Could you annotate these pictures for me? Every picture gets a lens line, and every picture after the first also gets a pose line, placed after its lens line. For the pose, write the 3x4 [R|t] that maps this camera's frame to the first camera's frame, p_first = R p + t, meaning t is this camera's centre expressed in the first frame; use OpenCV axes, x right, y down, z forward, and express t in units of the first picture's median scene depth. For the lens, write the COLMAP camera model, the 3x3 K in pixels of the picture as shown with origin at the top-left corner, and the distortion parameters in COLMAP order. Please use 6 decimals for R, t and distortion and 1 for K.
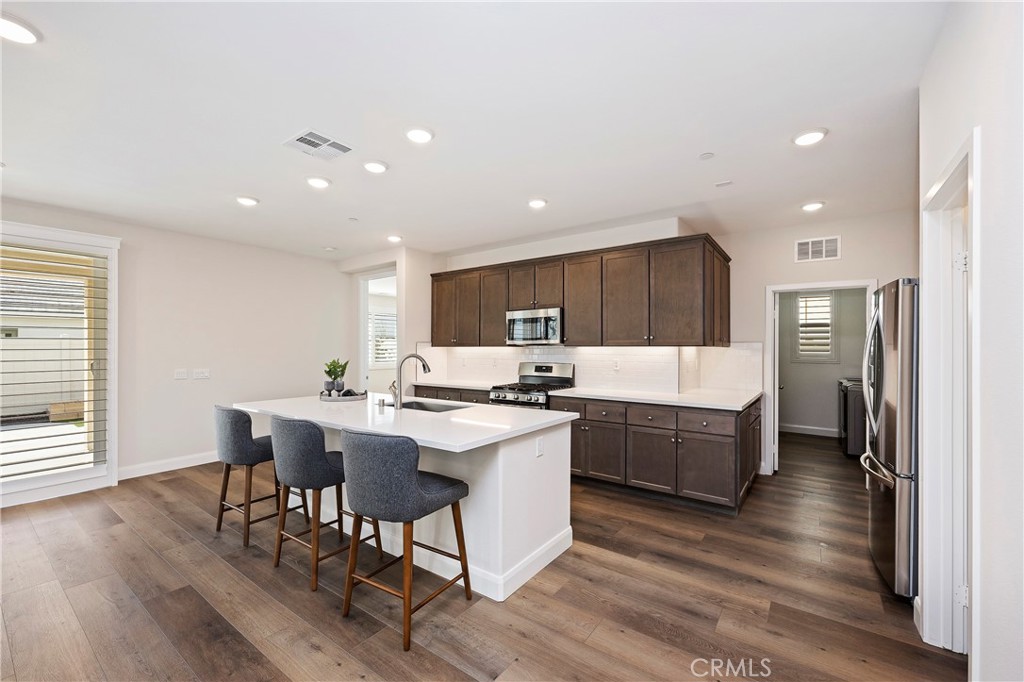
lens RADIAL K [[409.1, 0, 511.5], [0, 409.1, 346.9], [0, 0, 1]] dist [-0.000617, -0.000086]
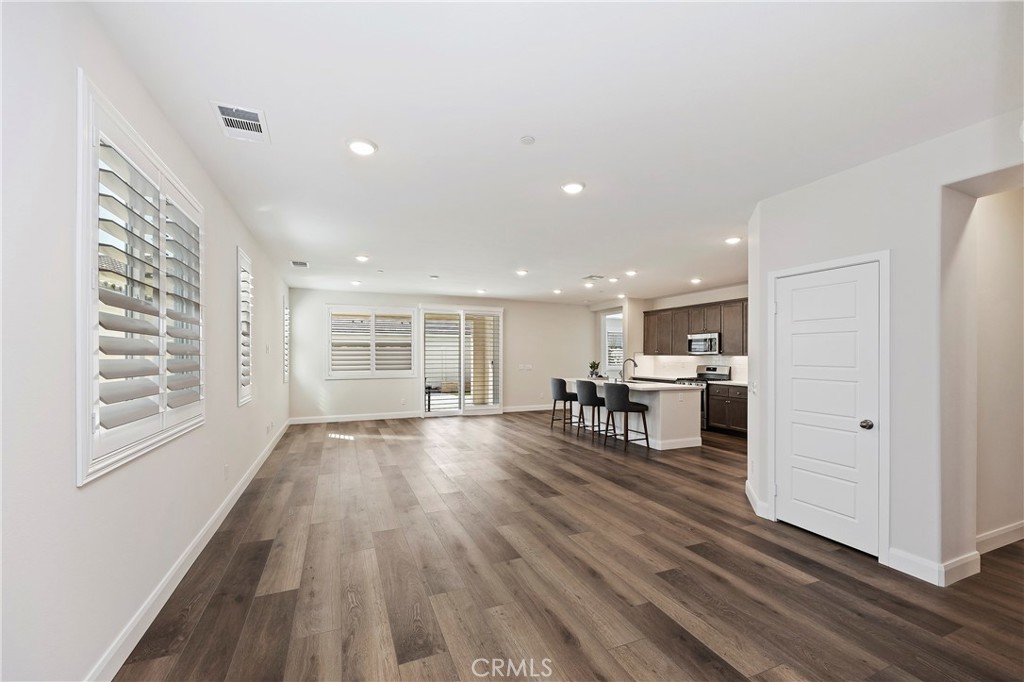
lens RADIAL K [[409.1, 0, 511.5], [0, 409.1, 346.9], [0, 0, 1]] dist [-0.000617, -0.000086]
pose [[0.856706, -0.003360, -0.515794, 0.253705], [-0.005875, 0.999850, -0.016271, -0.005015], [0.515772, 0.016969, 0.856558, -0.881097]]
